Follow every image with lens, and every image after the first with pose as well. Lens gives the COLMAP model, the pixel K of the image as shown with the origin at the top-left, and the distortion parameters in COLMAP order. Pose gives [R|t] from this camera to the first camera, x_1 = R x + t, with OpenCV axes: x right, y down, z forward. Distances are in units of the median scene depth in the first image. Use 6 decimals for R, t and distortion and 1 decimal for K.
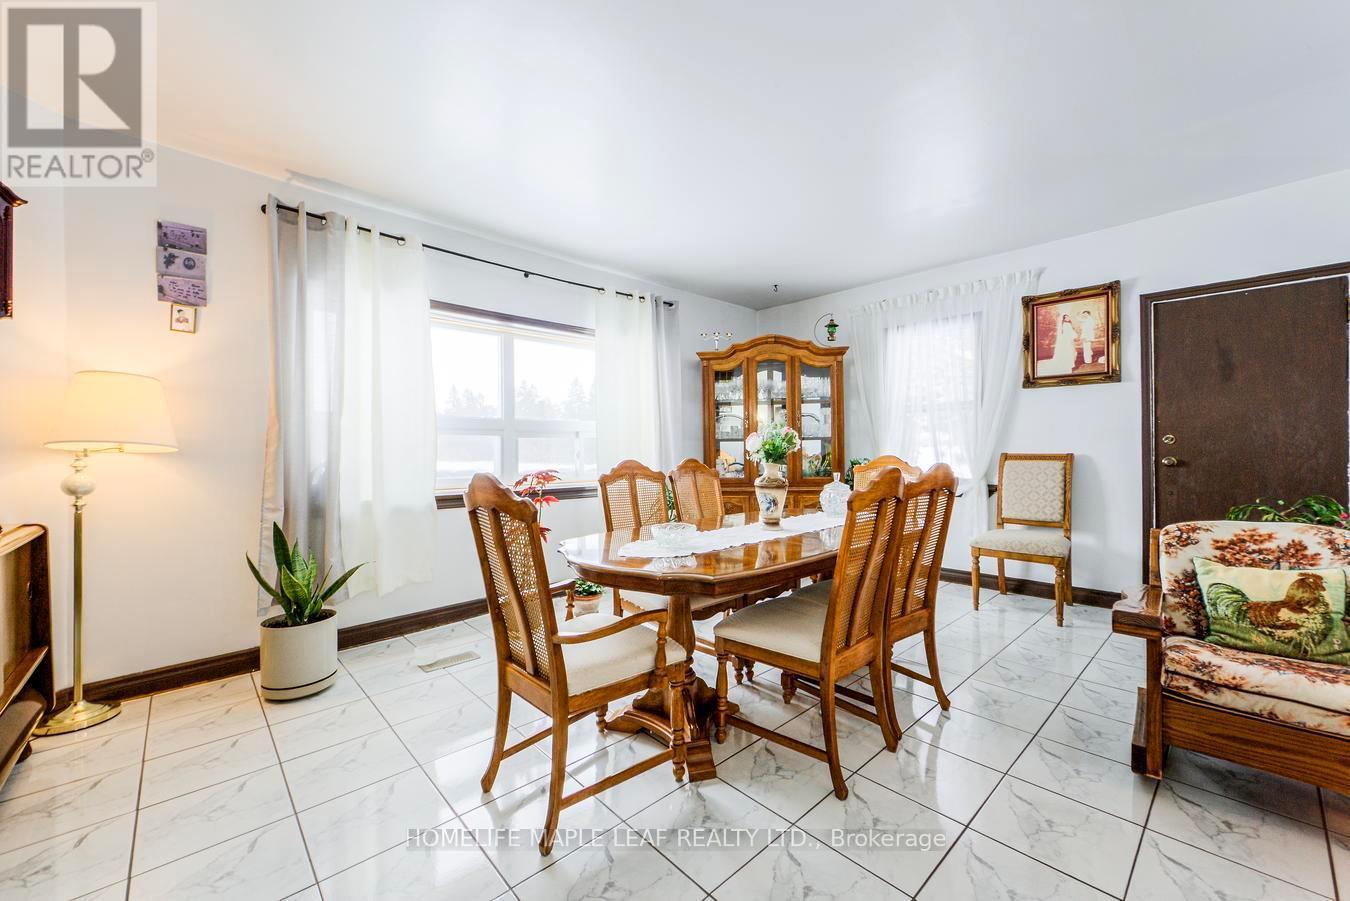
lens RADIAL K [[531.5, 0, 676.6], [0, 531.5, 445.0], [0, 0, 1]] dist [0.001859, 0.000290]
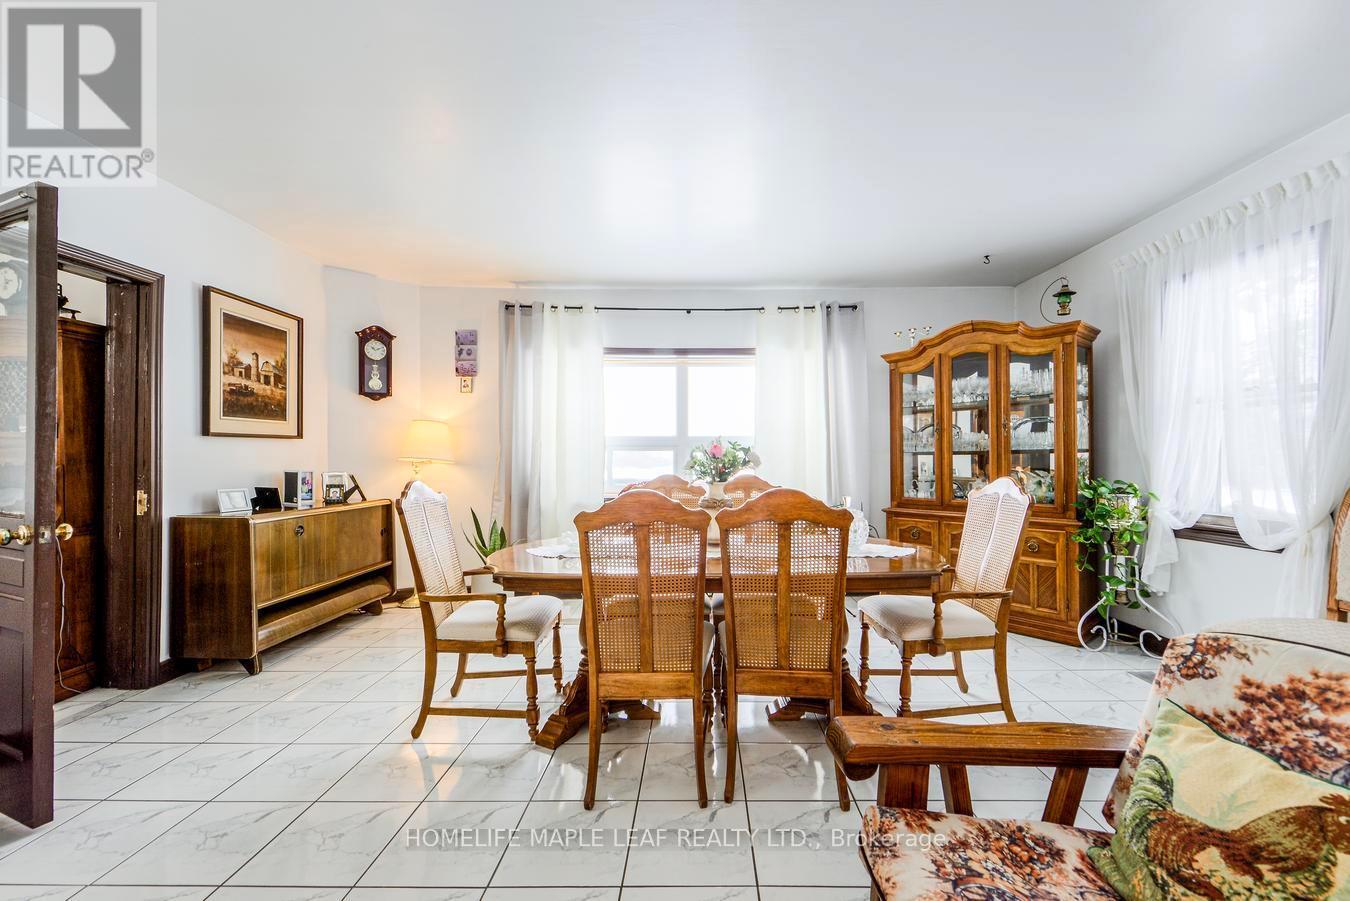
lens RADIAL K [[526.1, 0, 702.1], [0, 526.1, 457.4], [0, 0, 1]] dist [-0.000693, -0.000309]
pose [[0.734104, 0.004773, -0.679021, 0.621648], [-0.000104, 0.999976, 0.006916, -0.012894], [0.679038, -0.005007, 0.734086, 0.215318]]
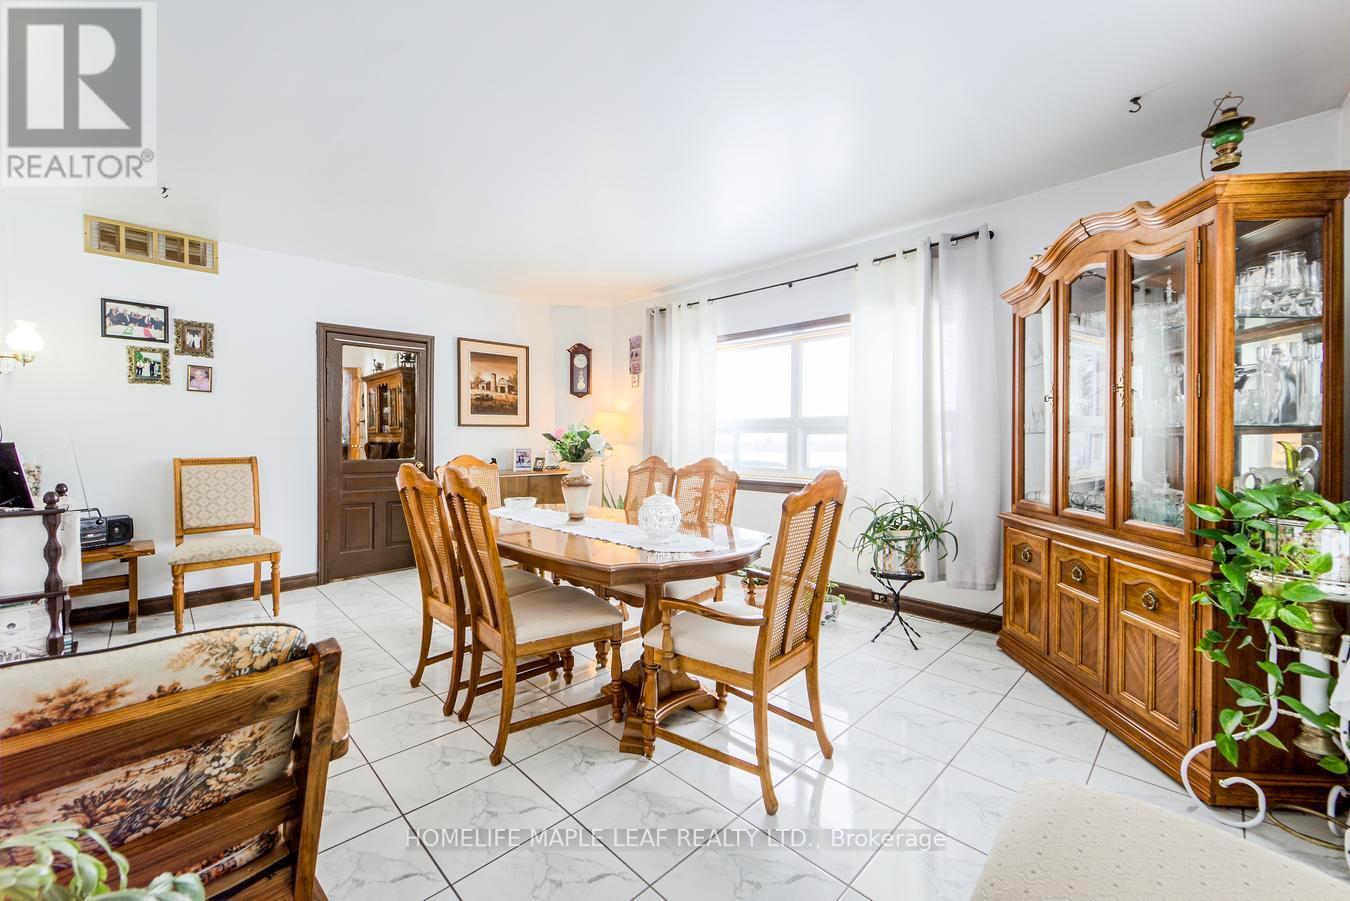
lens RADIAL K [[531.3, 0, 704.0], [0, 531.3, 446.9], [0, 0, 1]] dist [-0.001753, -0.000125]
pose [[0.058272, 0.019833, -0.998104, 0.961826], [0.002851, 0.999795, 0.020033, -0.012799], [0.998297, -0.004012, 0.058204, 0.913447]]
